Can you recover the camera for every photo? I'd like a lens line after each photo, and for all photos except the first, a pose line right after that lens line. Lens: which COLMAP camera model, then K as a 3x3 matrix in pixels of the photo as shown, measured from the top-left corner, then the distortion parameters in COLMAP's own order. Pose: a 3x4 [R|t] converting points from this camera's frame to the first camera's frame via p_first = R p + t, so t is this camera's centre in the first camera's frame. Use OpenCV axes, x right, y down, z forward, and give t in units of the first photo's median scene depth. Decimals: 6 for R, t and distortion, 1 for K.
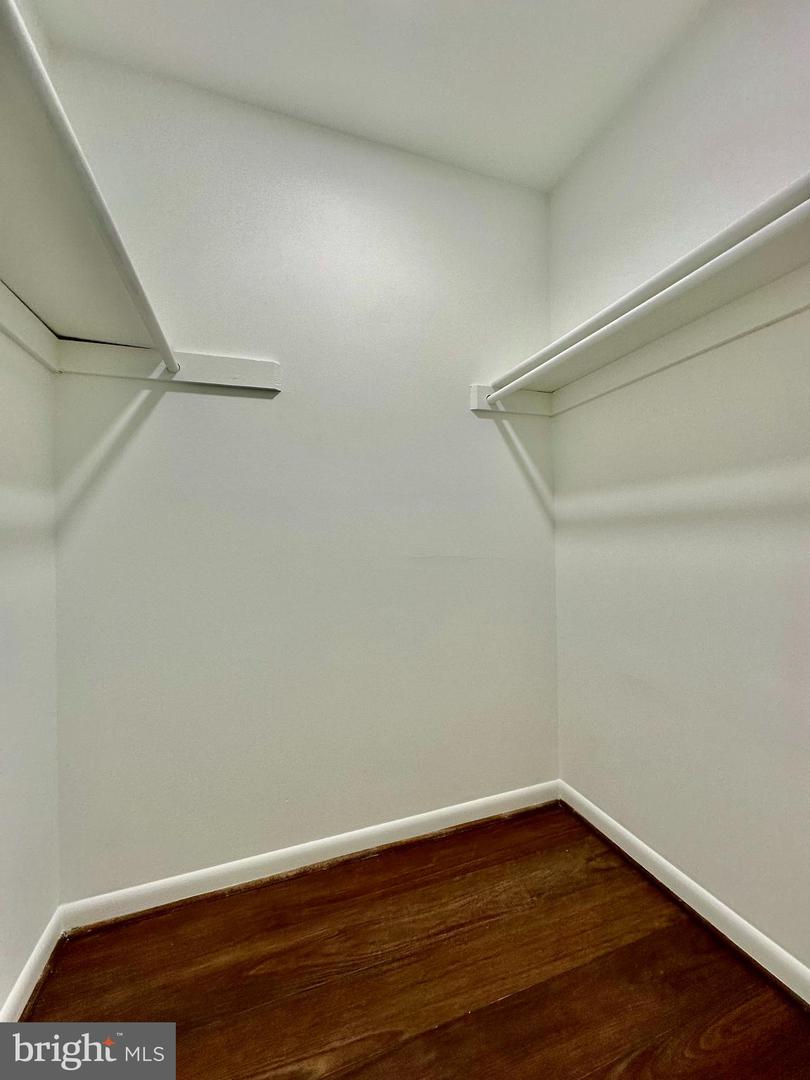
lens RADIAL K [[429.2, 0, 407.0], [0, 429.2, 540.8], [0, 0, 1]] dist [-0.001345, 0.000361]
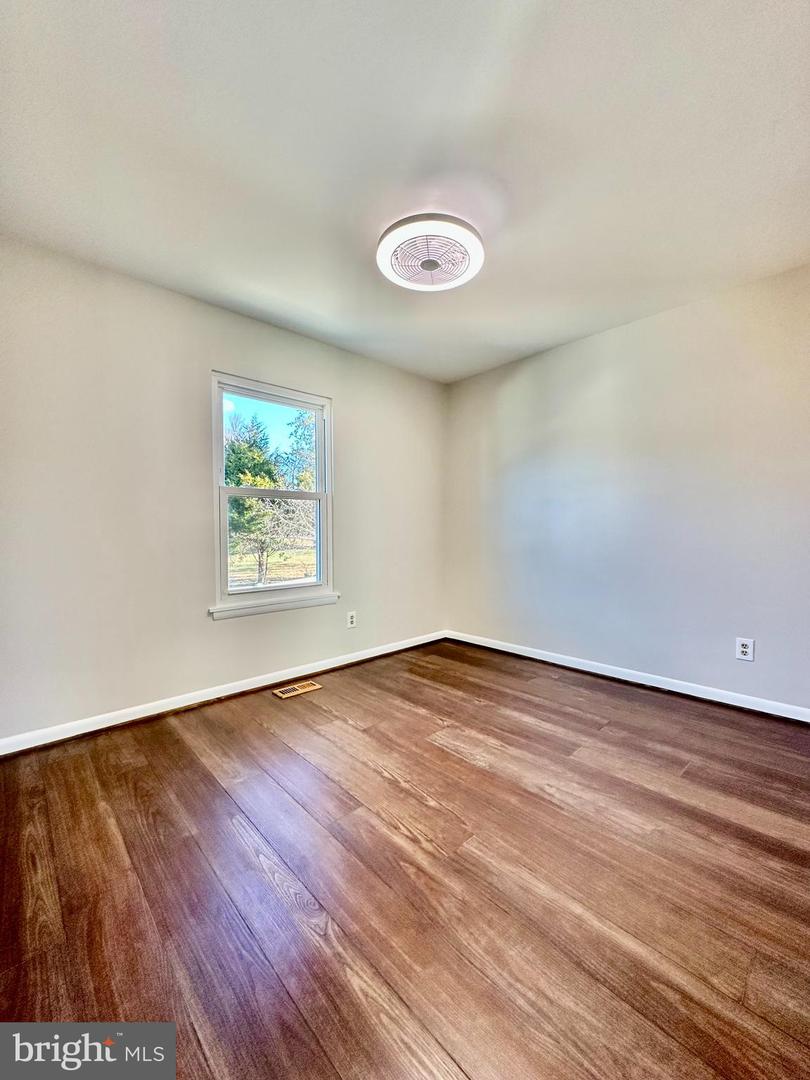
lens RADIAL K [[429.2, 0, 397.5], [0, 429.2, 532.6], [0, 0, 1]] dist [-0.001345, 0.000361]
pose [[0.391619, 0.013751, -0.920025, 0.765050], [-0.001273, 0.999895, 0.014403, 0.008271], [0.920126, -0.004469, 0.391596, 0.479247]]
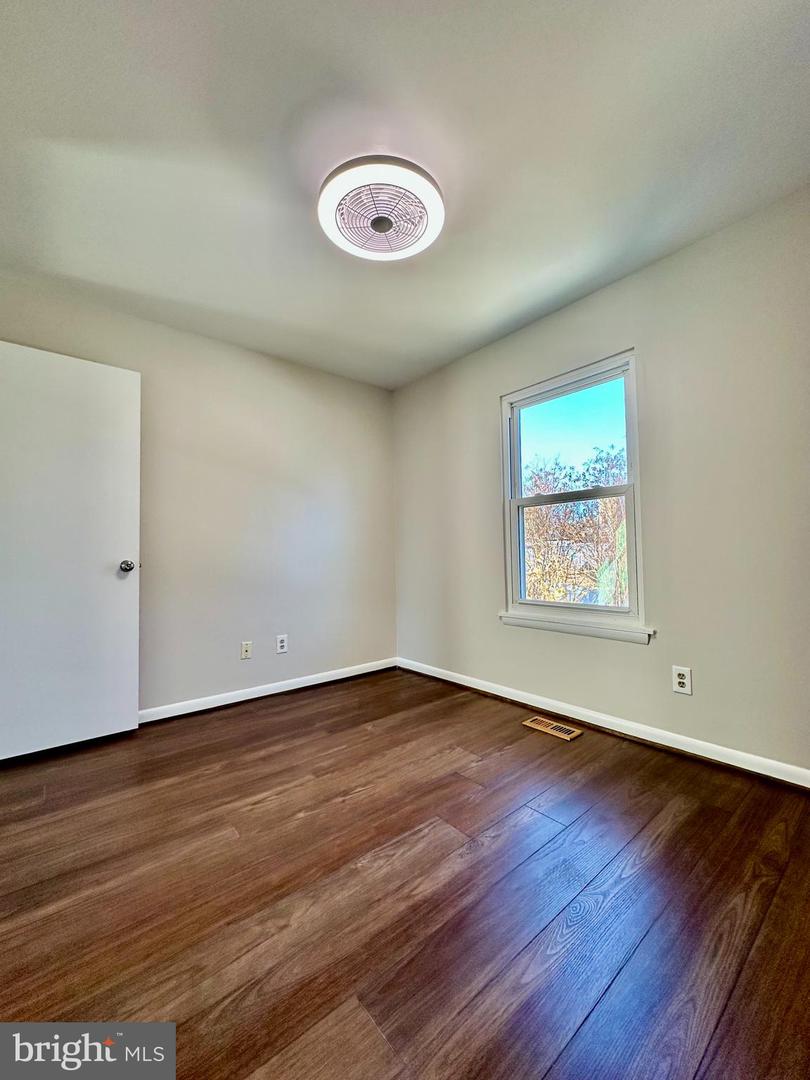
lens RADIAL K [[429.2, 0, 412.0], [0, 429.2, 535.9], [0, 0, 1]] dist [-0.001345, 0.000361]
pose [[-0.938790, 0.013131, -0.344240, -0.382344], [0.028623, 0.998791, -0.039961, 0.084762], [0.343299, -0.047368, -0.938031, 2.666320]]
